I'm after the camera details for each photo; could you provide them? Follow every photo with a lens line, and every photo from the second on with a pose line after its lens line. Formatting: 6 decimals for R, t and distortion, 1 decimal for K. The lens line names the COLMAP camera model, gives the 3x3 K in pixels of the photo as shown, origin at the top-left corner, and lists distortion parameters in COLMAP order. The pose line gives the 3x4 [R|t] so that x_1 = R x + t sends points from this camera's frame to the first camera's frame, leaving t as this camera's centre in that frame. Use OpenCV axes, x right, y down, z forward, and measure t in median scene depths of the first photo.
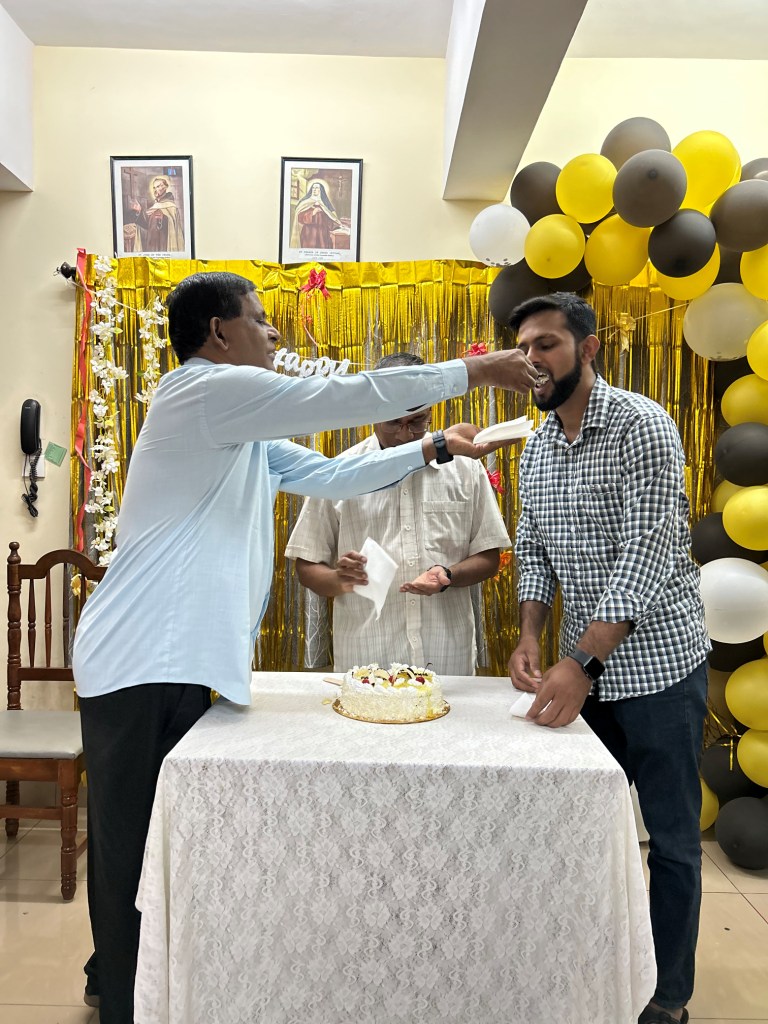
lens RADIAL K [[772.7, 0, 386.3], [0, 772.7, 518.4], [0, 0, 1]] dist [0.050163, -0.056444]
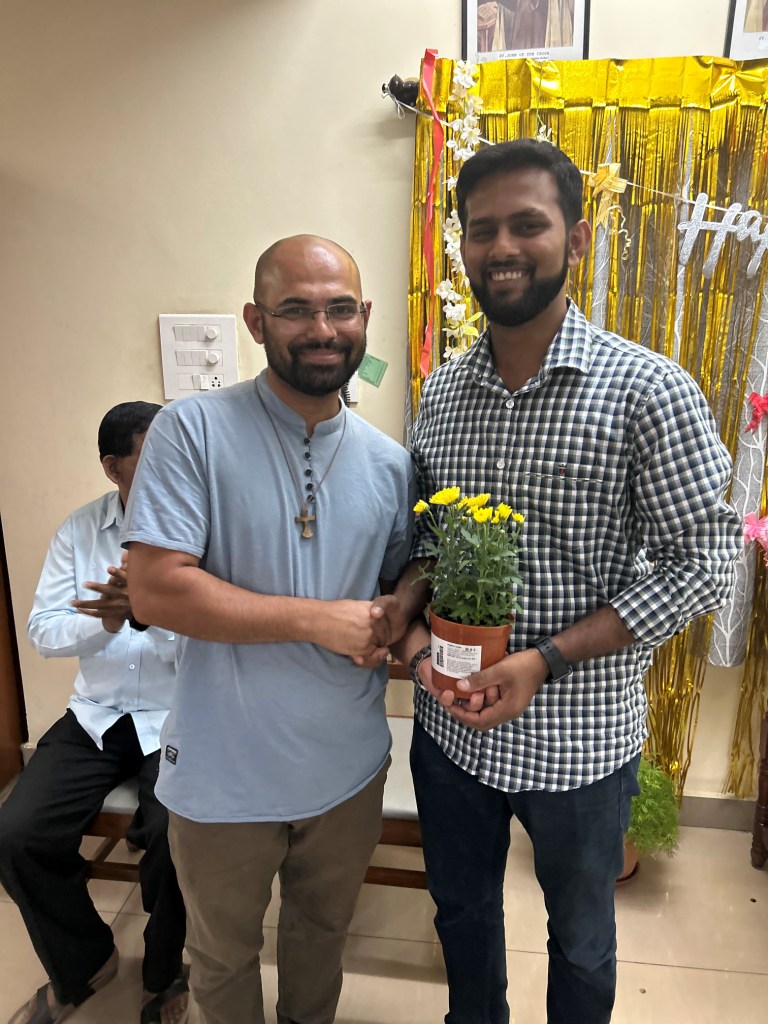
lens RADIAL K [[772.7, 0, 381.2], [0, 772.7, 525.0], [0, 0, 1]] dist [0.050163, -0.056444]
pose [[0.994067, 0.015997, -0.107588, -0.349864], [0.008511, 0.974653, 0.223560, -0.106790], [0.108438, -0.223150, 0.968734, 0.279811]]
